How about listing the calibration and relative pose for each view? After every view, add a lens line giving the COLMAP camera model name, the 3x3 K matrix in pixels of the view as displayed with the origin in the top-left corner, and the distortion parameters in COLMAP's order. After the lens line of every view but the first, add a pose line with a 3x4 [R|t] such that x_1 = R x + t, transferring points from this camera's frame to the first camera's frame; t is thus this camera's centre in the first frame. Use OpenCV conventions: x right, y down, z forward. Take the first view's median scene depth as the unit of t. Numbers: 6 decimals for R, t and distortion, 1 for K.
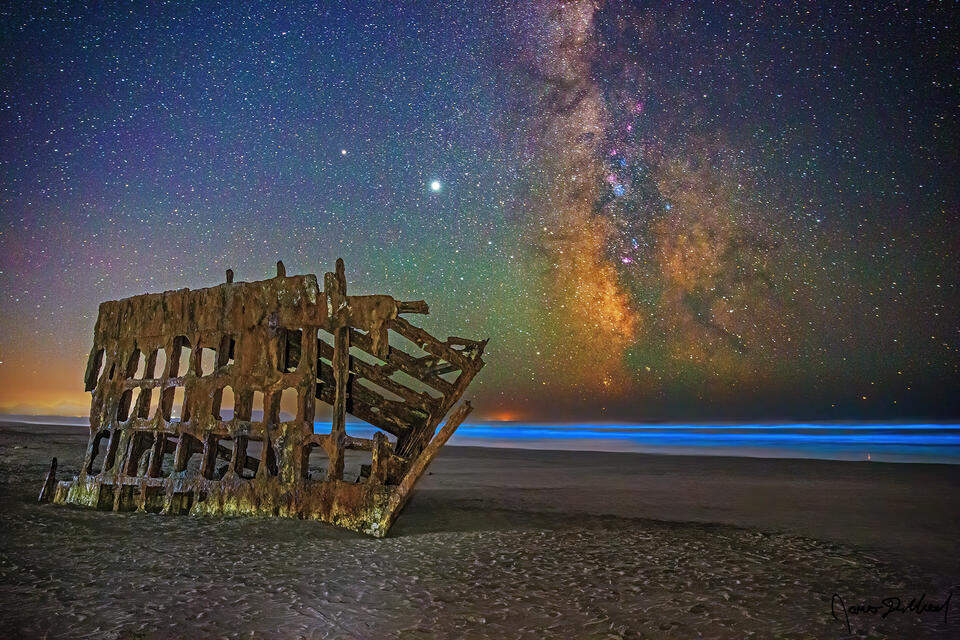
lens RADIAL K [[620.8, 0, 494.4], [0, 620.8, 243.3], [0, 0, 1]] dist [-0.142666, 0.107943]
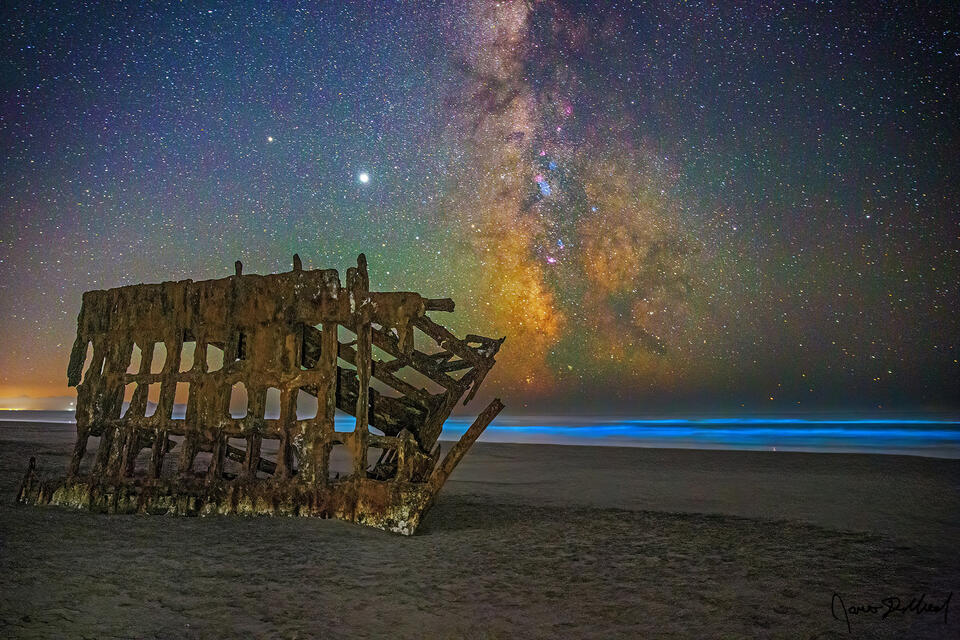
lens RADIAL K [[620.8, 0, 494.4], [0, 620.8, 243.3], [0, 0, 1]] dist [-0.142666, 0.107943]
pose [[0.991823, 0.036200, 0.122377, -0.158556], [-0.036906, 0.999313, 0.003507, -0.002903], [-0.122166, -0.007995, 0.992477, -0.004207]]
